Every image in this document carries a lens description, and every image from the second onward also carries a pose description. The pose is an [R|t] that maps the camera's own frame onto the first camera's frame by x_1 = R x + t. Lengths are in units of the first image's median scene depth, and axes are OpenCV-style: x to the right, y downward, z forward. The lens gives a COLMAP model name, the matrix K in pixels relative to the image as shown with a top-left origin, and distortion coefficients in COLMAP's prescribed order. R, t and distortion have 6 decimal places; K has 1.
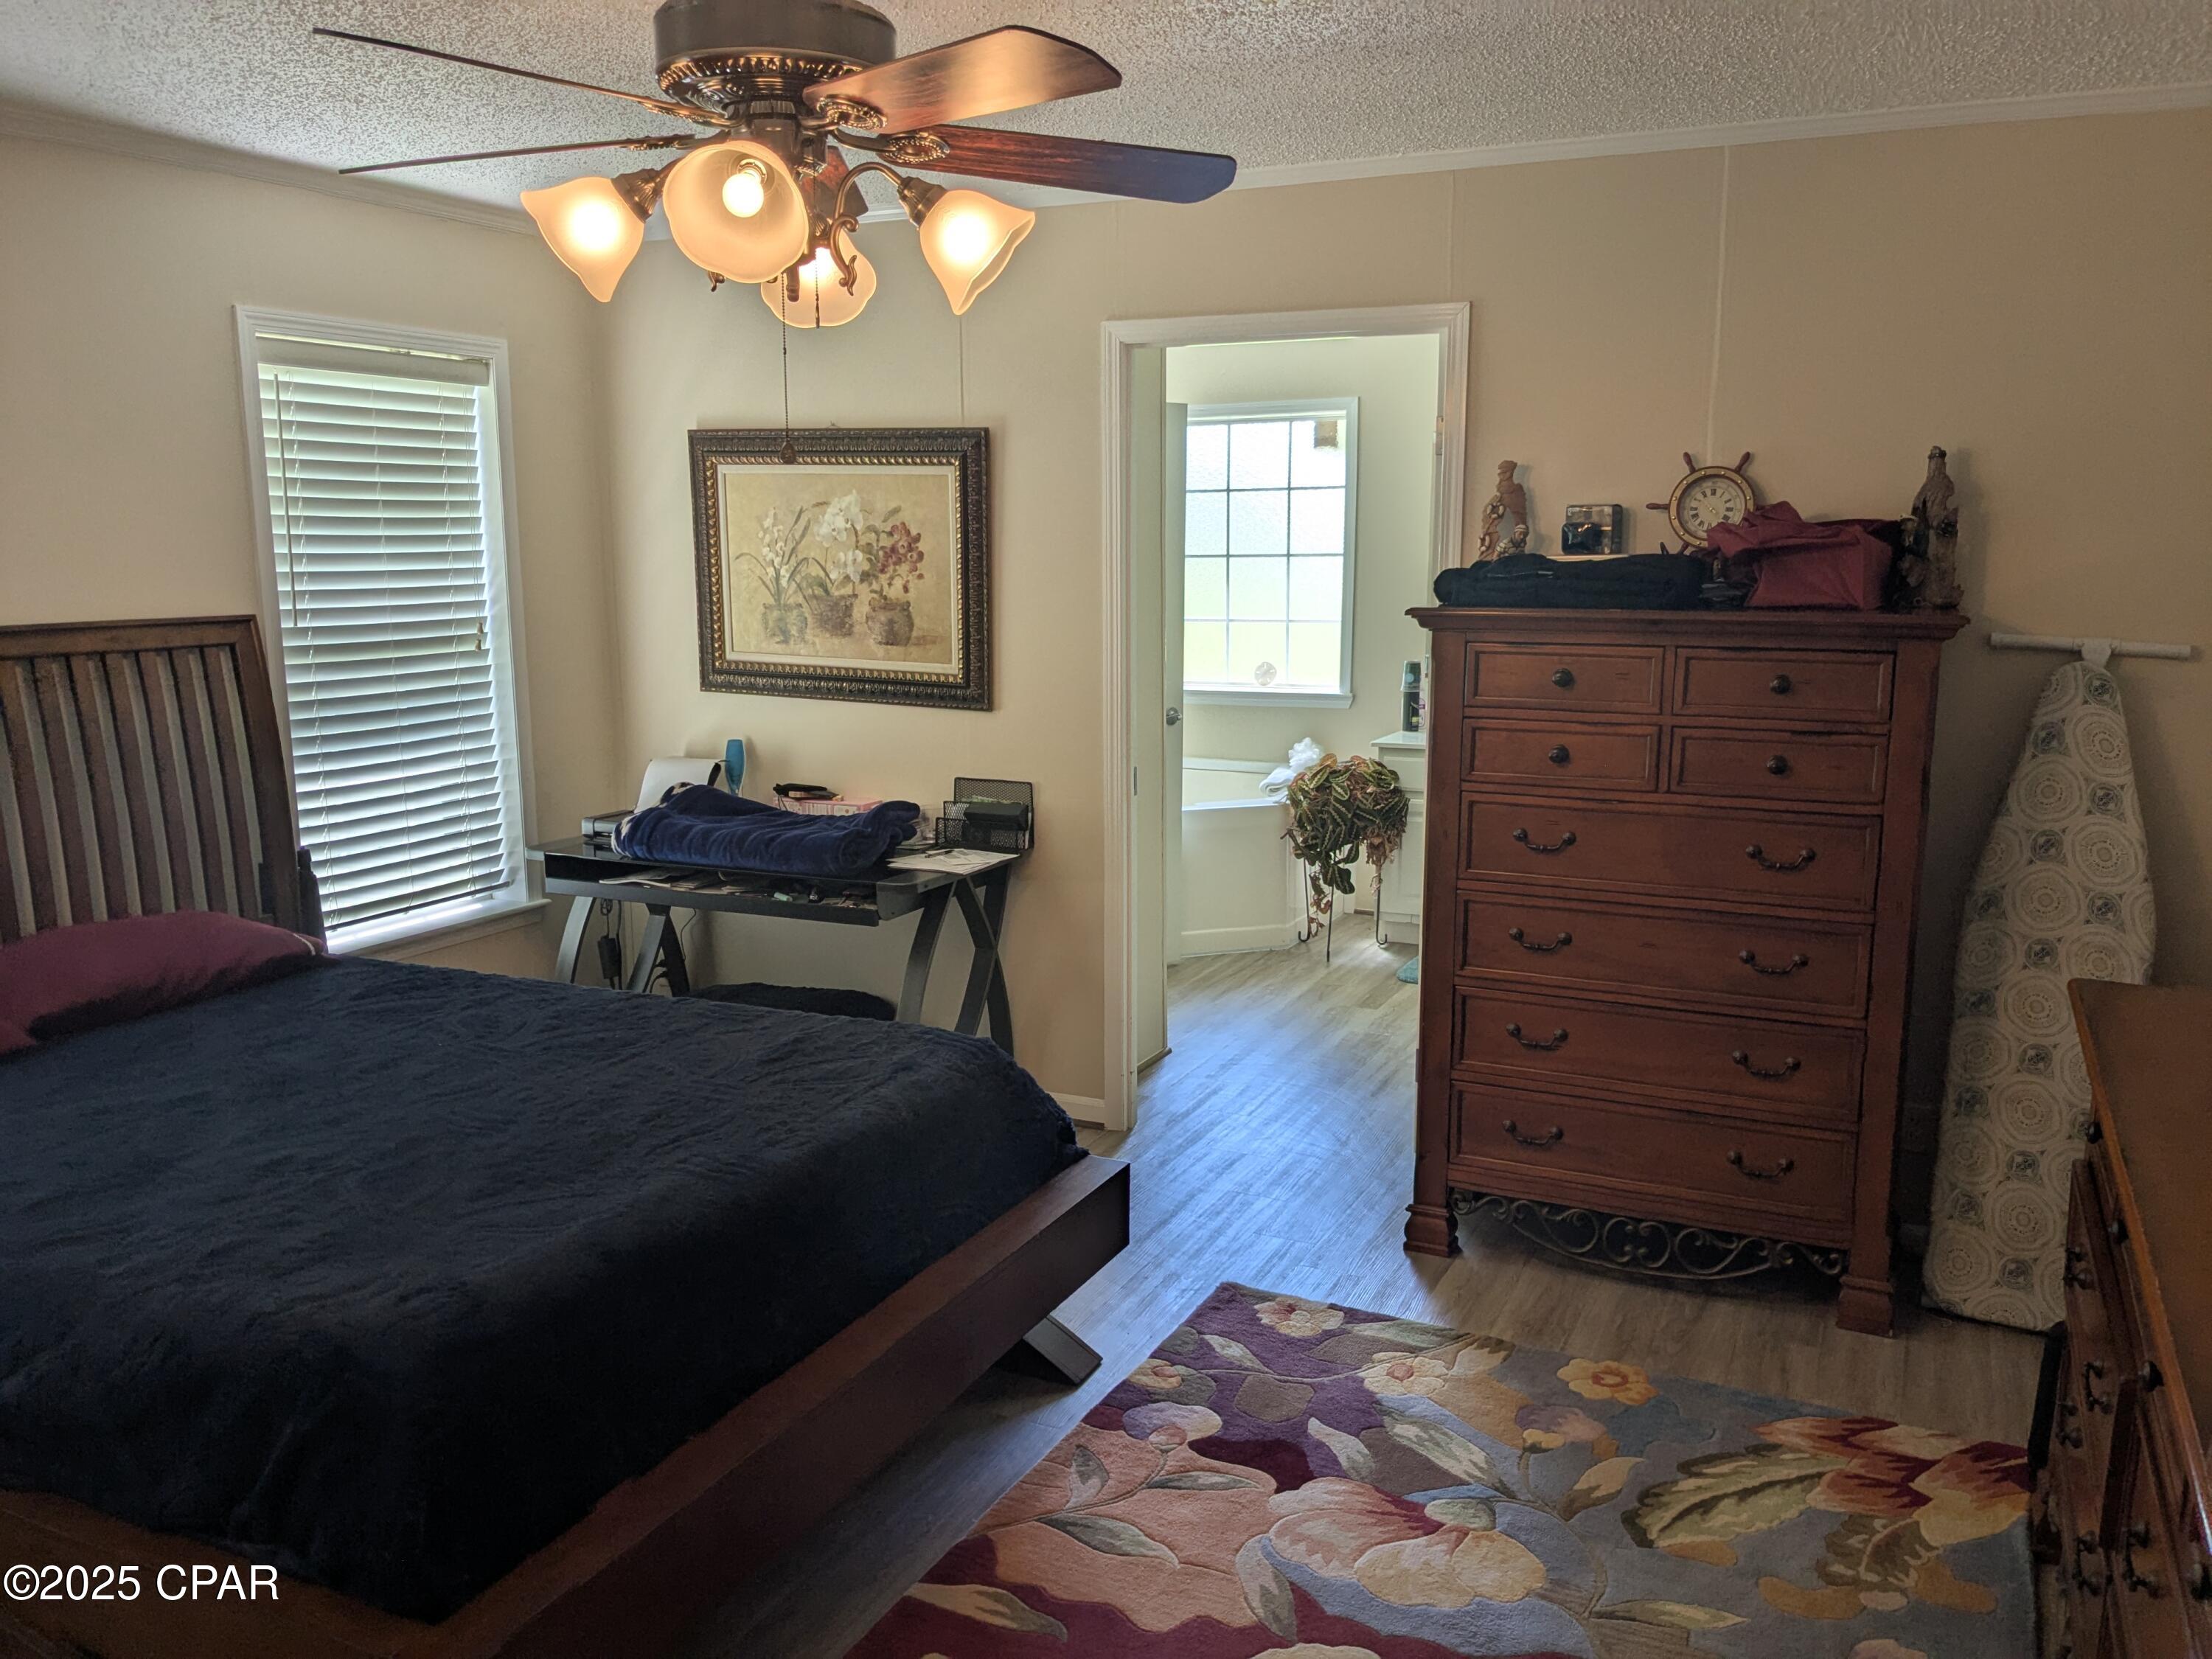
lens RADIAL K [[1748.7, 0, 1094.9], [0, 1748.7, 837.1], [0, 0, 1]] dist [0.056660, -0.081998]
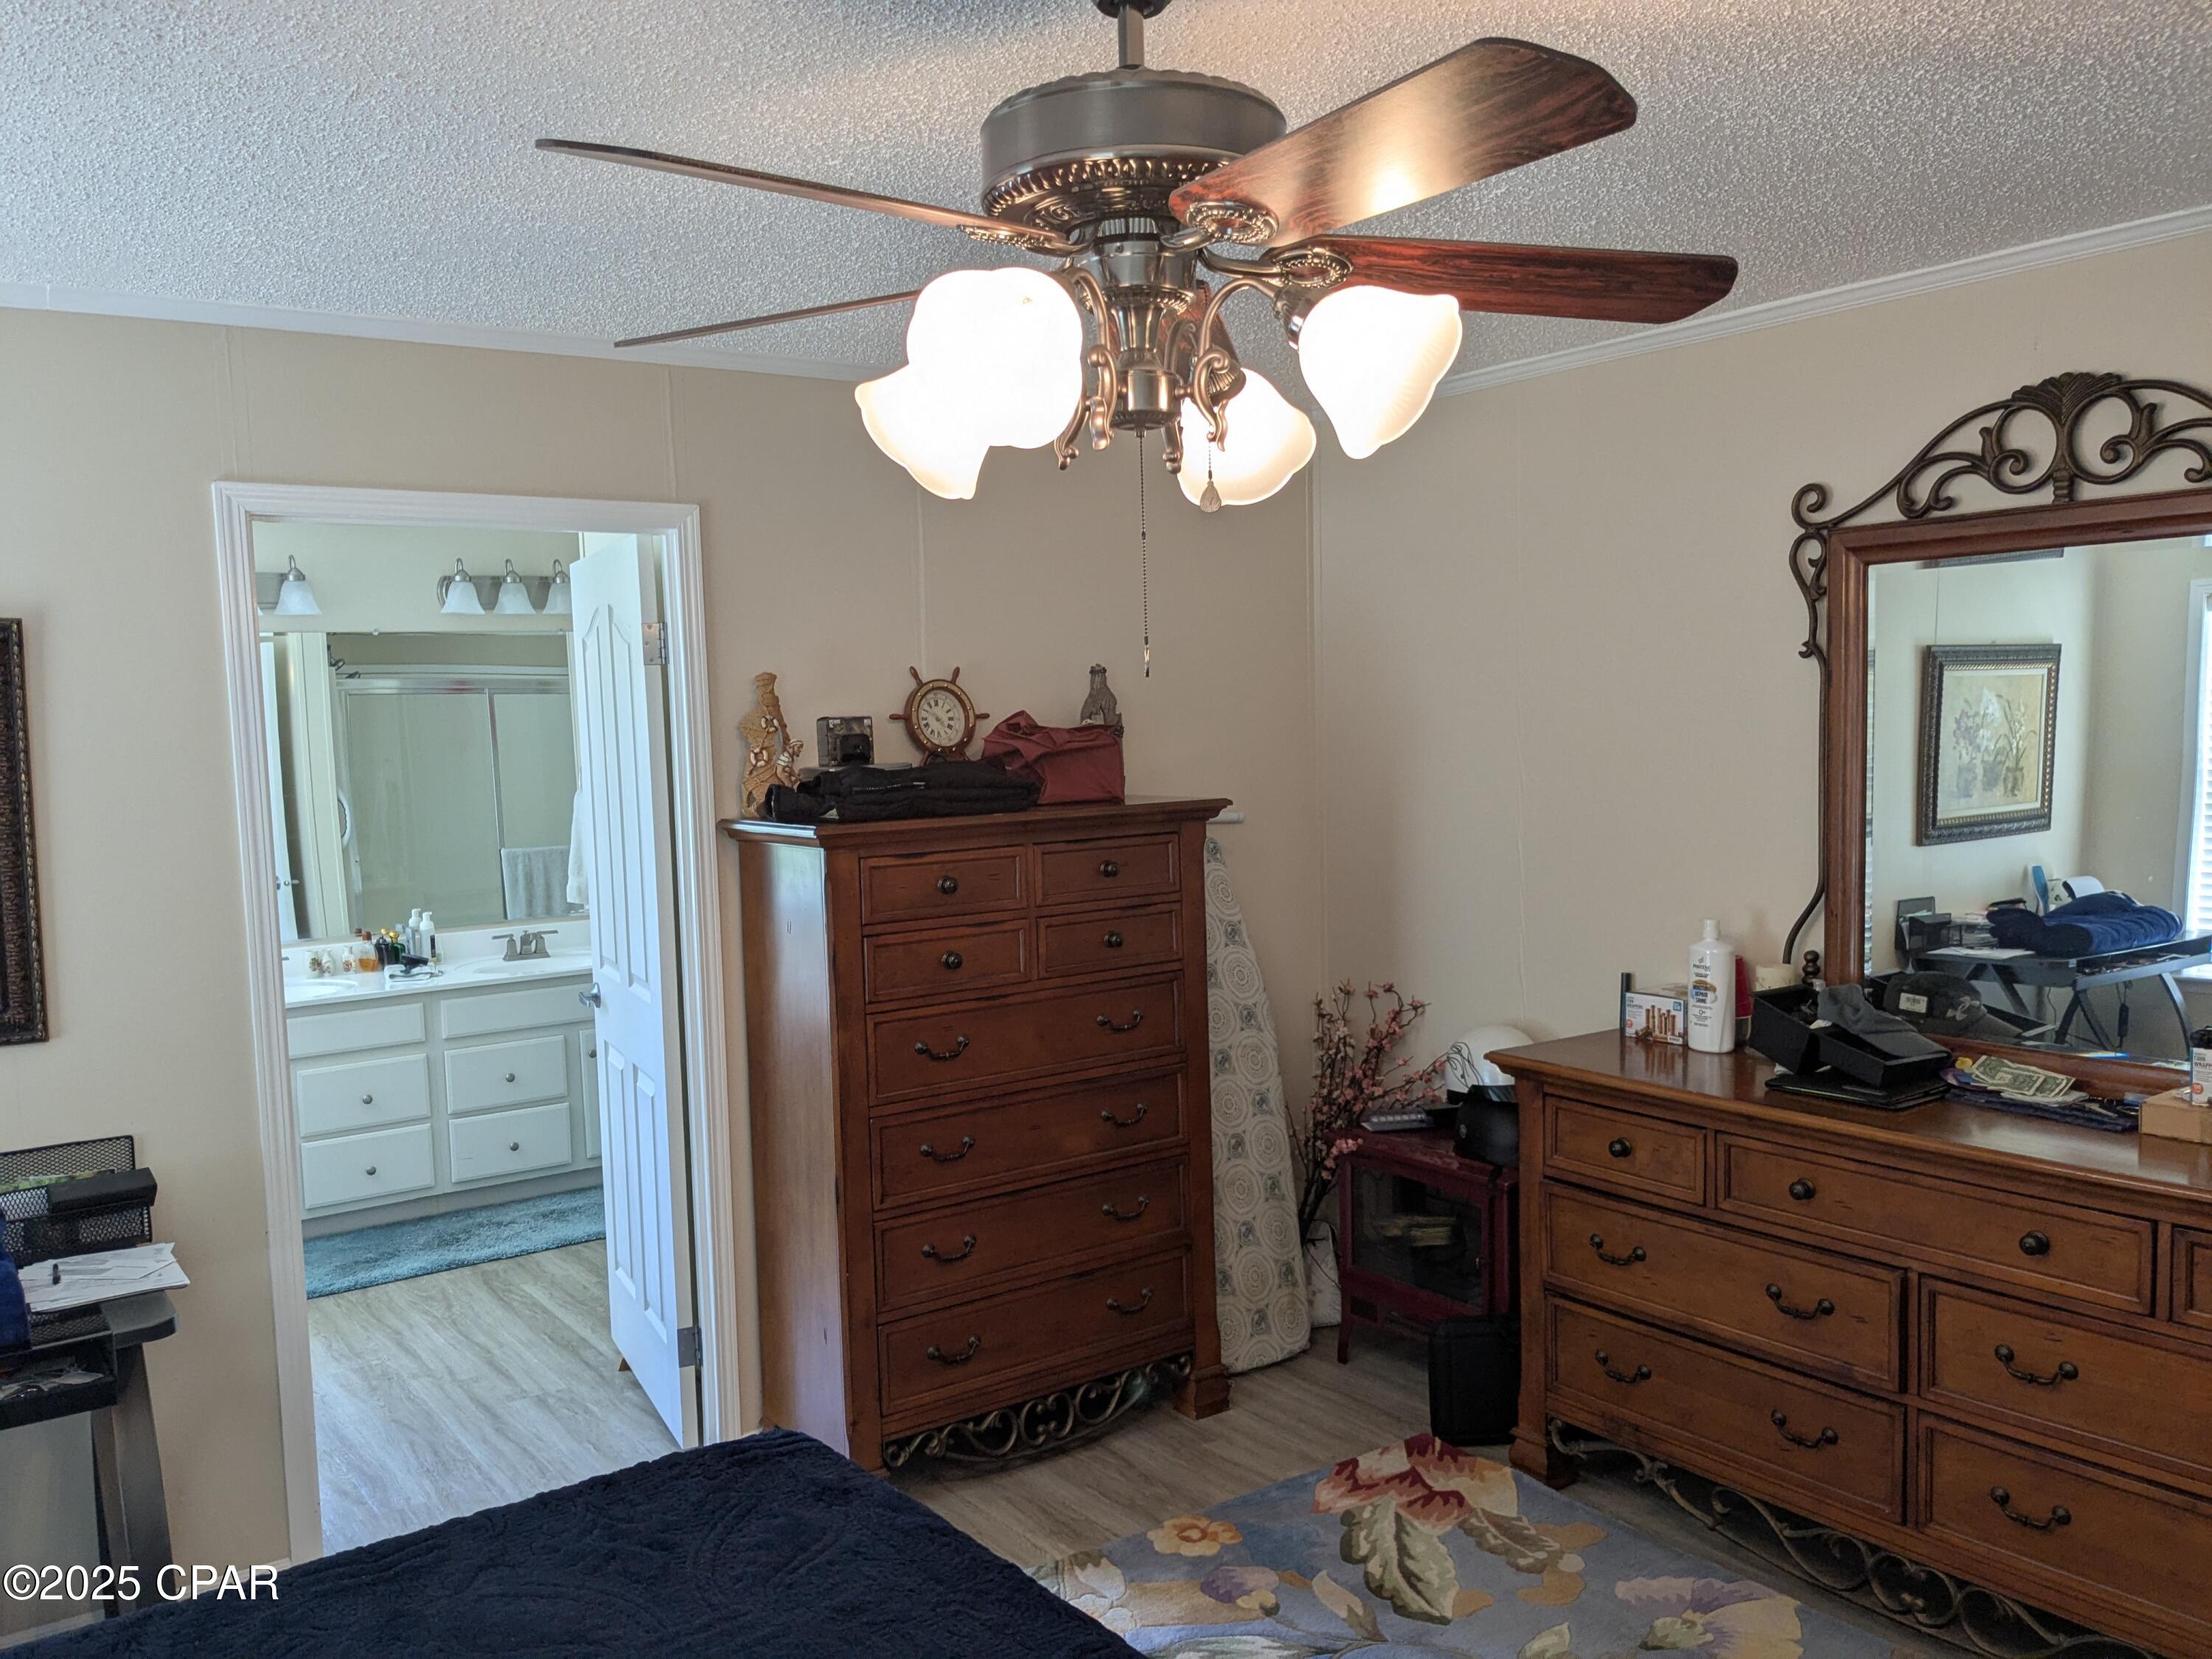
lens RADIAL K [[1748.7, 0, 1094.9], [0, 1748.7, 837.1], [0, 0, 1]] dist [0.056660, -0.081998]
pose [[0.488696, -0.076797, 0.869068, -0.570293], [0.180912, 0.983387, -0.014832, -0.087982], [-0.853491, 0.164473, 0.494471, 0.430733]]
